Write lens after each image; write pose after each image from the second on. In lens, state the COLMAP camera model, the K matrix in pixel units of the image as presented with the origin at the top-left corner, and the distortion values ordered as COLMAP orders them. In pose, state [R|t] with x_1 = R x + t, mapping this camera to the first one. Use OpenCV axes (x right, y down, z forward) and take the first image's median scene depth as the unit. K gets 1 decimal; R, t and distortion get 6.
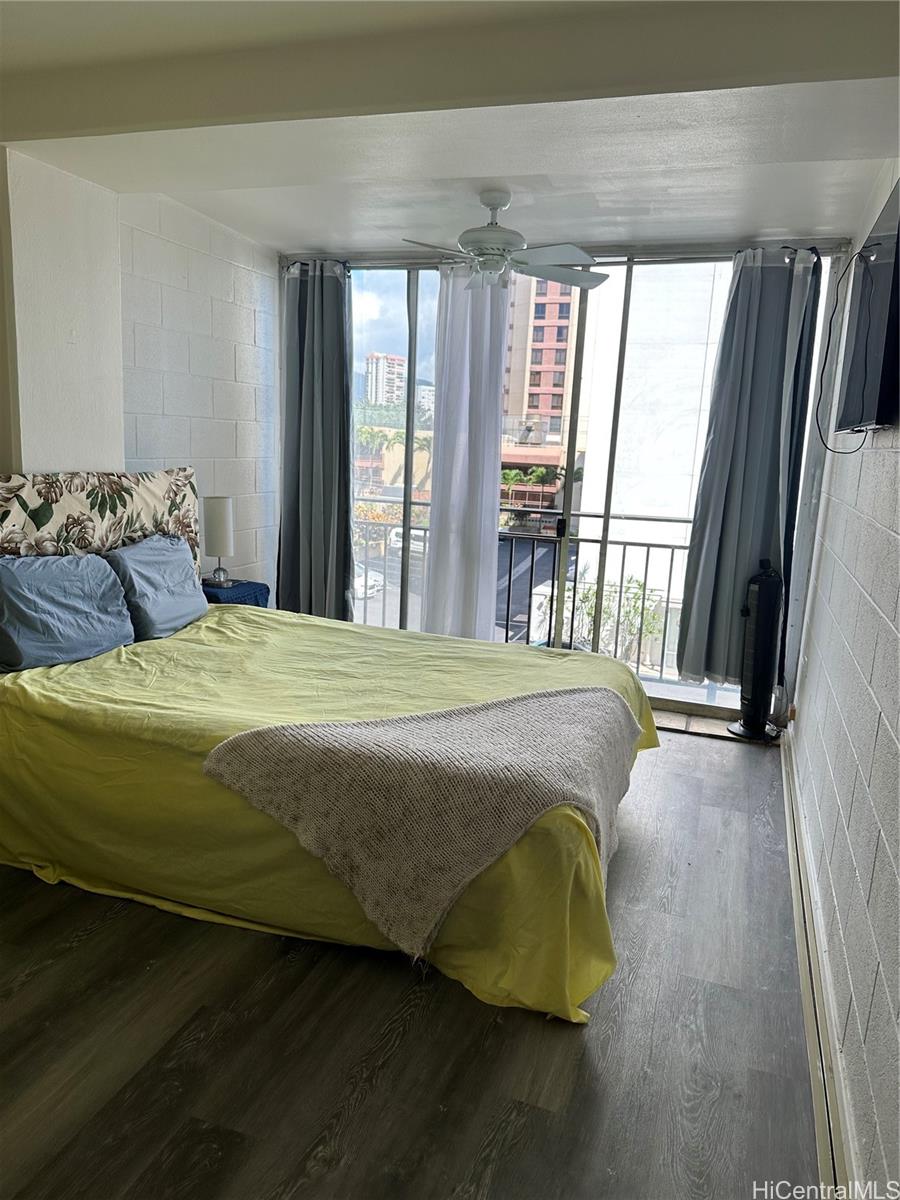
lens RADIAL K [[837.9, 0, 459.9], [0, 837.9, 600.4], [0, 0, 1]] dist [0.082501, -0.002455]
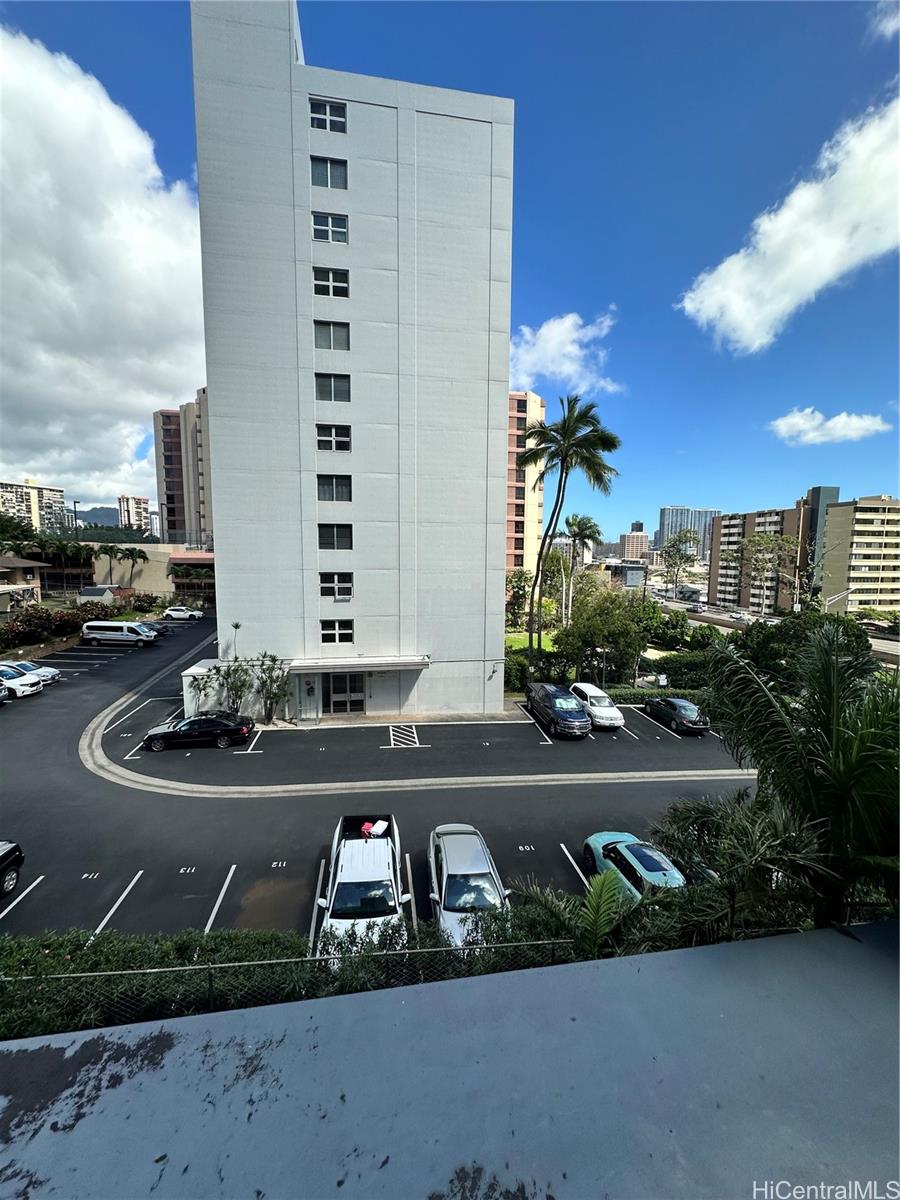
lens RADIAL K [[478.5, 0, 453.4], [0, 478.5, 603.1], [0, 0, 1]] dist [-0.008644, 0.001444]
pose [[0.882093, -0.089315, 0.462531, 0.055980], [0.120777, 0.991921, -0.038794, -0.016846], [-0.455330, 0.090083, 0.885754, 0.104580]]
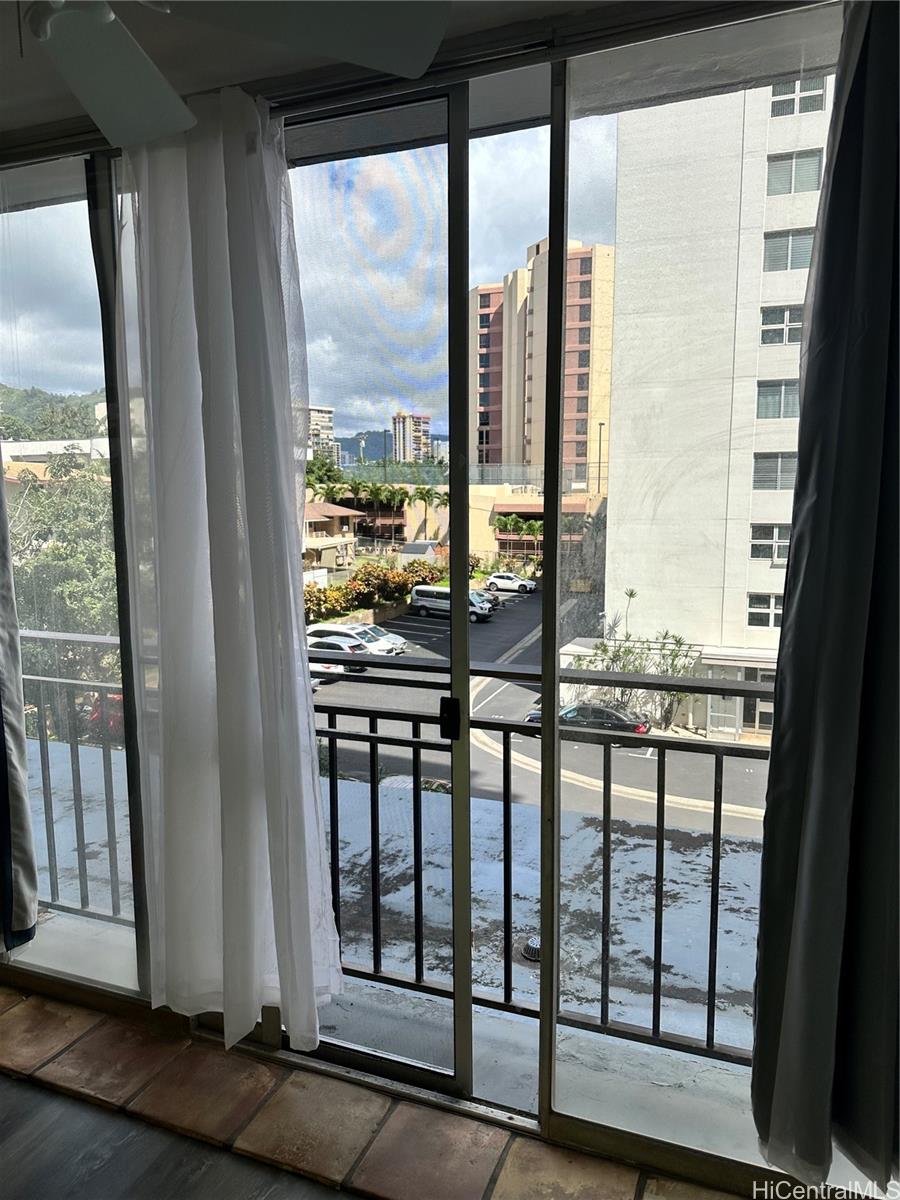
lens RADIAL K [[837.9, 0, 442.4], [0, 837.9, 599.3], [0, 0, 1]] dist [0.082501, -0.002455]
pose [[0.997294, -0.042457, -0.060010, 0.007447], [0.038612, 0.997213, -0.063834, -0.006128], [0.062552, 0.061344, 0.996155, 0.029960]]
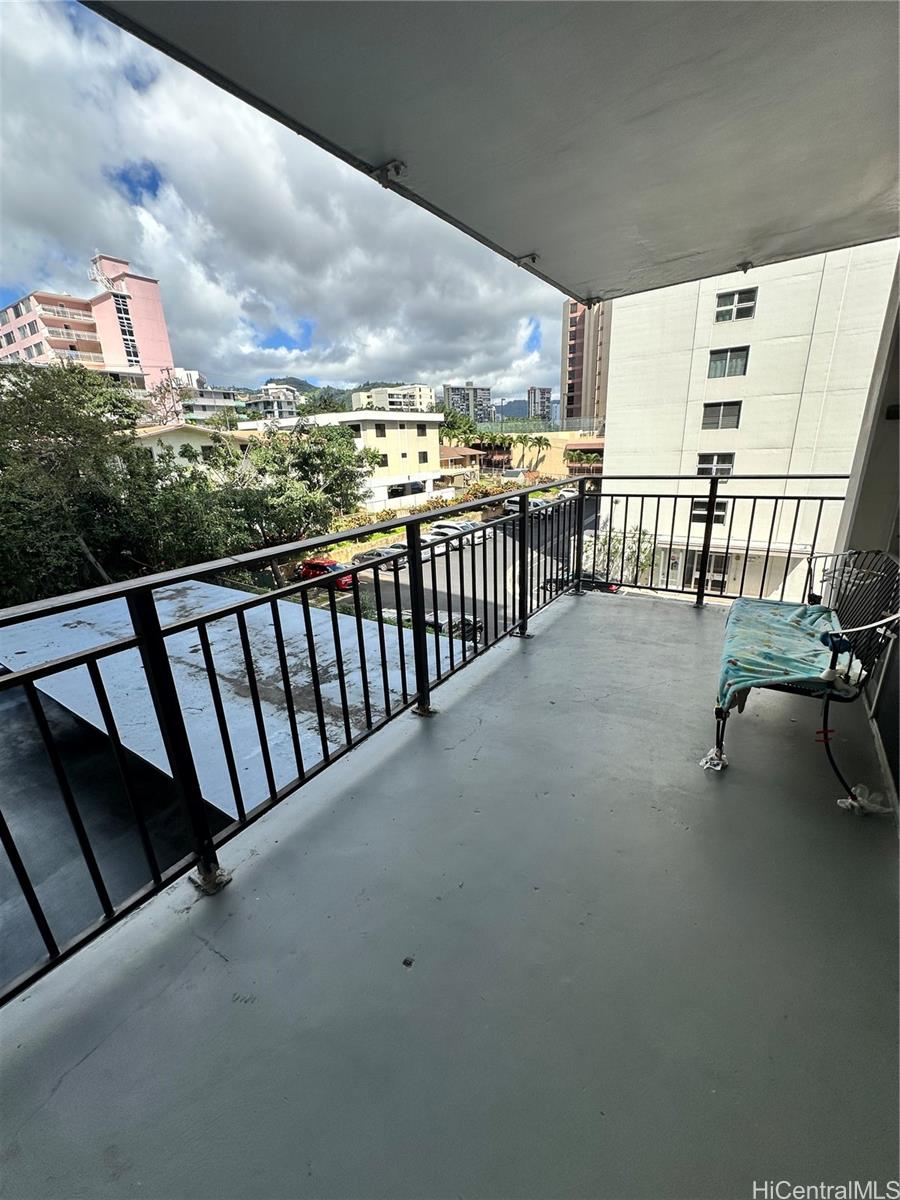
lens RADIAL K [[478.5, 0, 453.7], [0, 478.5, 599.3], [0, 0, 1]] dist [-0.008644, 0.001444]
pose [[0.962484, 0.001684, -0.271334, 0.053490], [0.033418, 0.991632, 0.124695, -0.007556], [0.269274, -0.129085, 0.954373, 0.055492]]
